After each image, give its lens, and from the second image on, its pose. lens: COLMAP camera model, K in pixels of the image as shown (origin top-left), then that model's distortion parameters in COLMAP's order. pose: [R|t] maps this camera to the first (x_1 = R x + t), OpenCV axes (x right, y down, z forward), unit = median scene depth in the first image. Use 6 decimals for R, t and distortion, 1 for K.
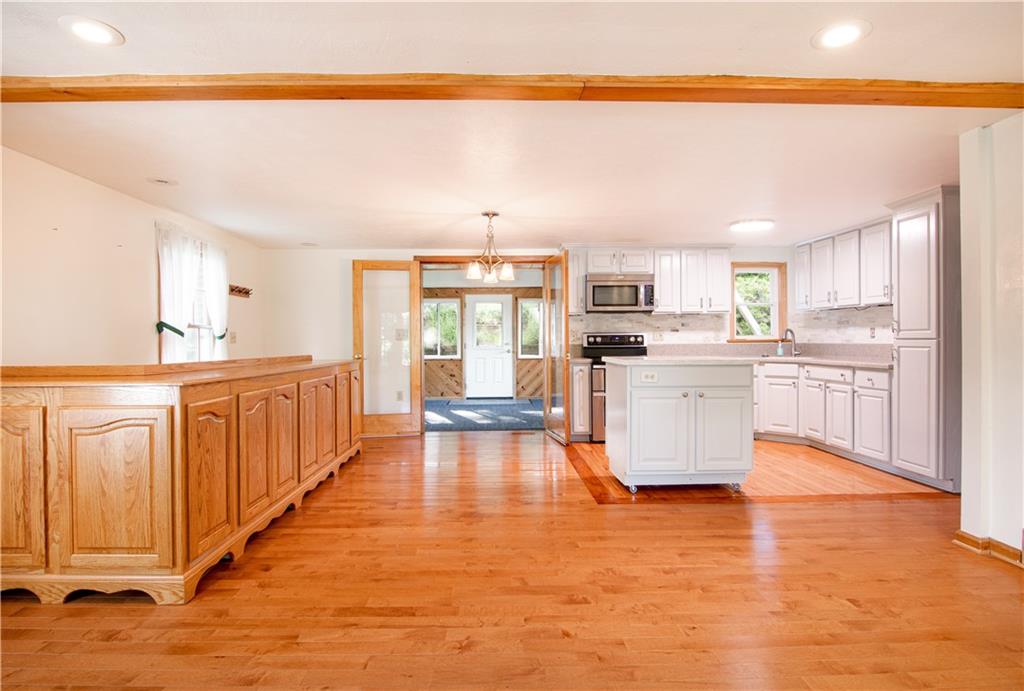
lens RADIAL K [[494.7, 0, 517.0], [0, 494.7, 343.7], [0, 0, 1]] dist [-0.005259, -0.008742]
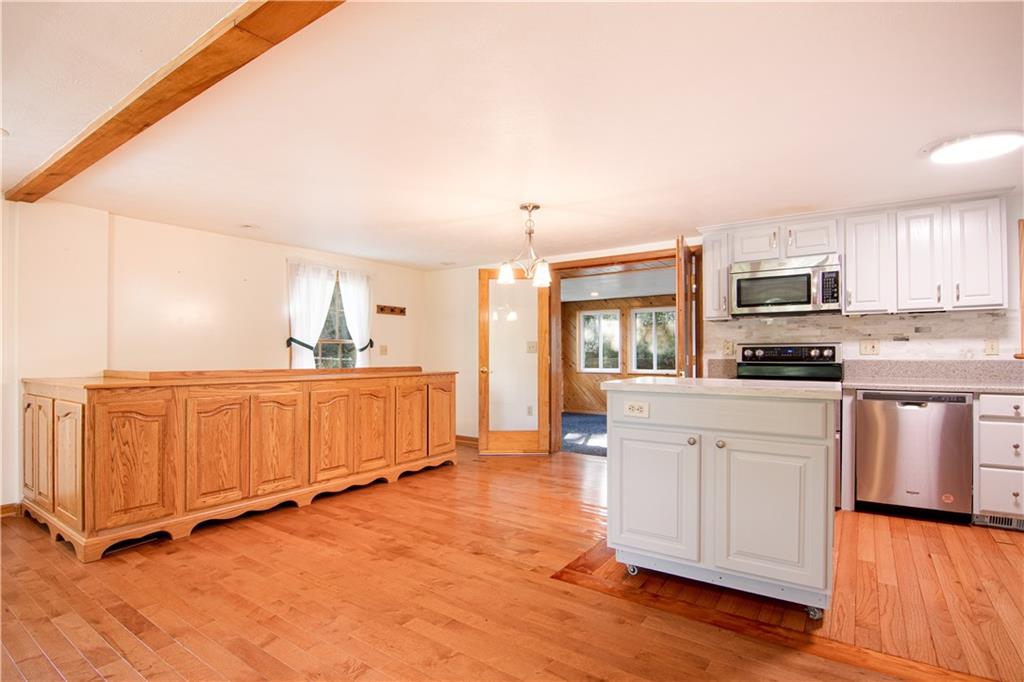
lens RADIAL K [[494.7, 0, 509.7], [0, 494.7, 349.1], [0, 0, 1]] dist [-0.005259, -0.008742]
pose [[0.806119, -0.001308, -0.591753, 0.307968], [-0.007195, 0.999902, -0.012011, -0.002837], [0.591710, 0.013940, 0.806030, 0.206976]]
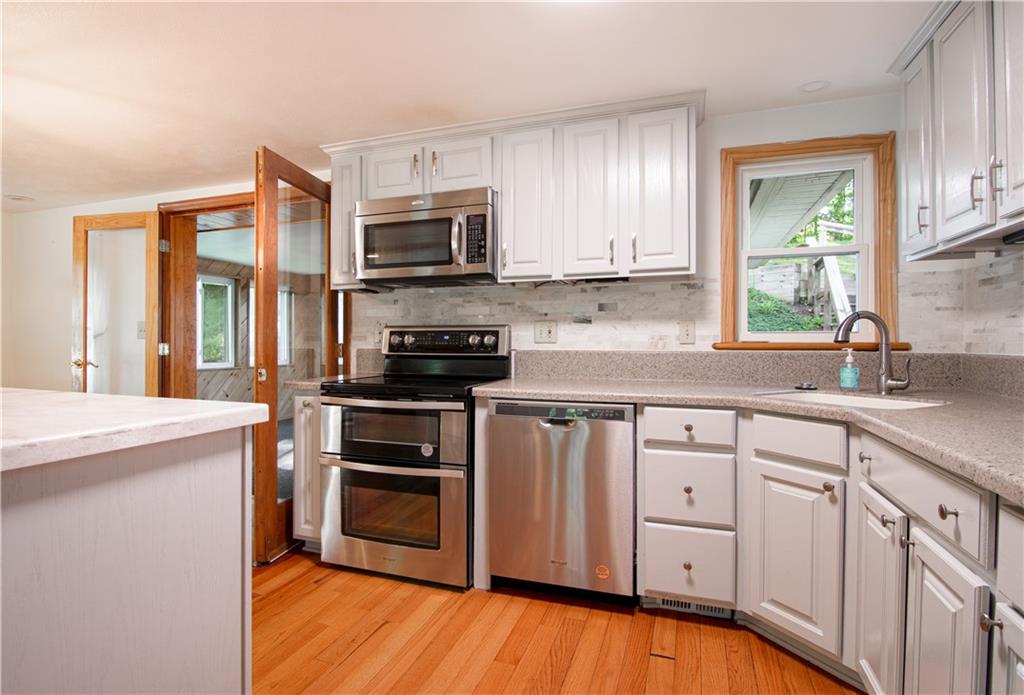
lens RADIAL K [[510.6, 0, 501.1], [0, 510.6, 338.5], [0, 0, 1]] dist [-0.006147, -0.001553]
pose [[0.929493, 0.006383, -0.368784, 0.447807], [-0.010059, 0.999917, -0.008046, -0.006788], [0.368702, 0.011188, 0.929480, 0.587705]]
